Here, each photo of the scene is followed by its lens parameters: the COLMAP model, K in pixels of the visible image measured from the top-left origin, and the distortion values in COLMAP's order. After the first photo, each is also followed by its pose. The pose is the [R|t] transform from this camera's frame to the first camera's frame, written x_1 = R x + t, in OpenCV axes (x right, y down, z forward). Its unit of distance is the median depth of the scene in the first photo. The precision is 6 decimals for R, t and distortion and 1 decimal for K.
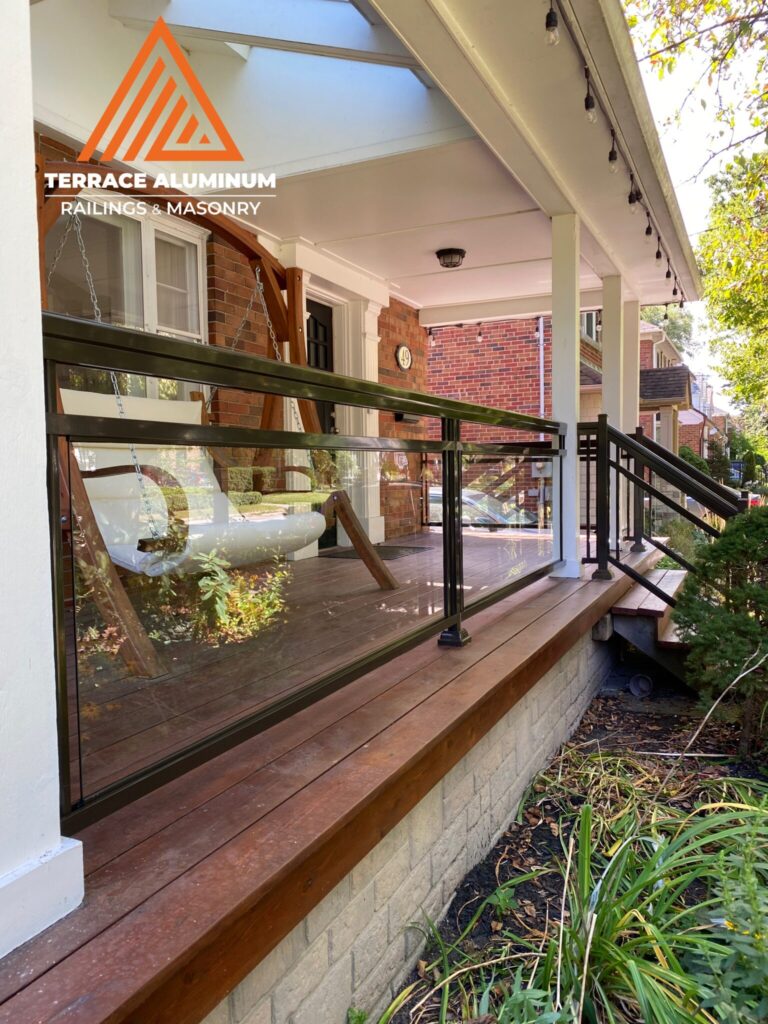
lens RADIAL K [[783.1, 0, 381.9], [0, 783.1, 510.4], [0, 0, 1]] dist [0.010369, 0.004459]
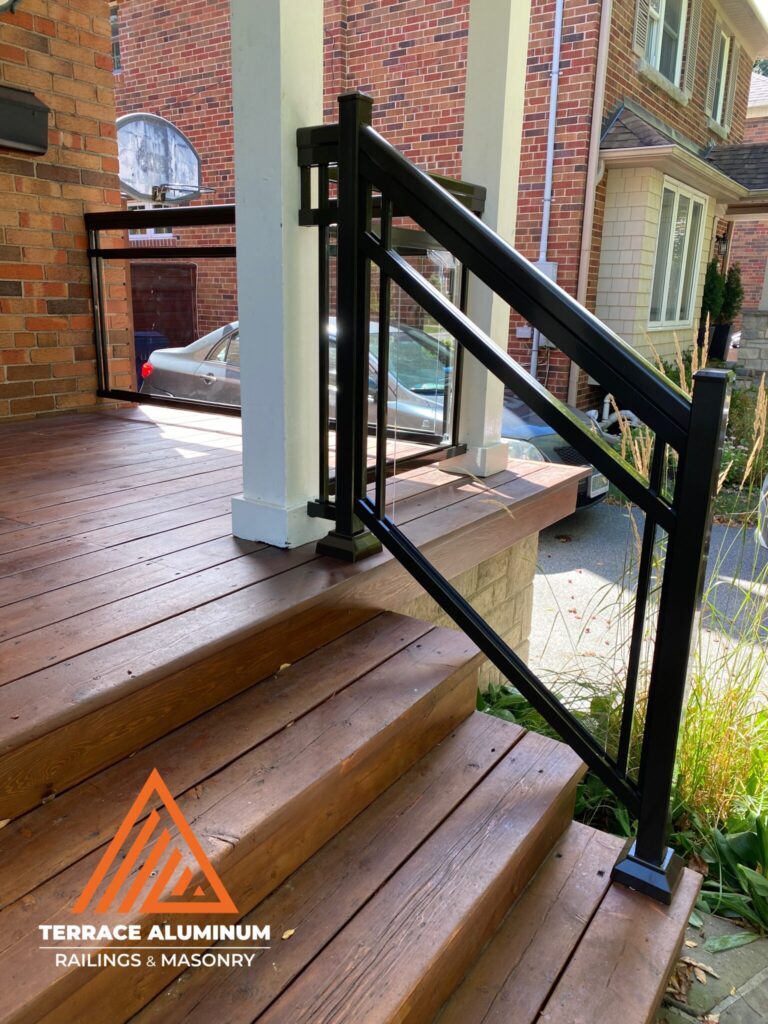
lens RADIAL K [[783.1, 0, 385.2], [0, 783.1, 514.8], [0, 0, 1]] dist [0.010369, 0.004459]
pose [[0.987139, 0.077426, -0.139864, 0.179138], [-0.044840, 0.973868, 0.222647, -0.011769], [0.153447, -0.213512, 0.964814, 0.319265]]
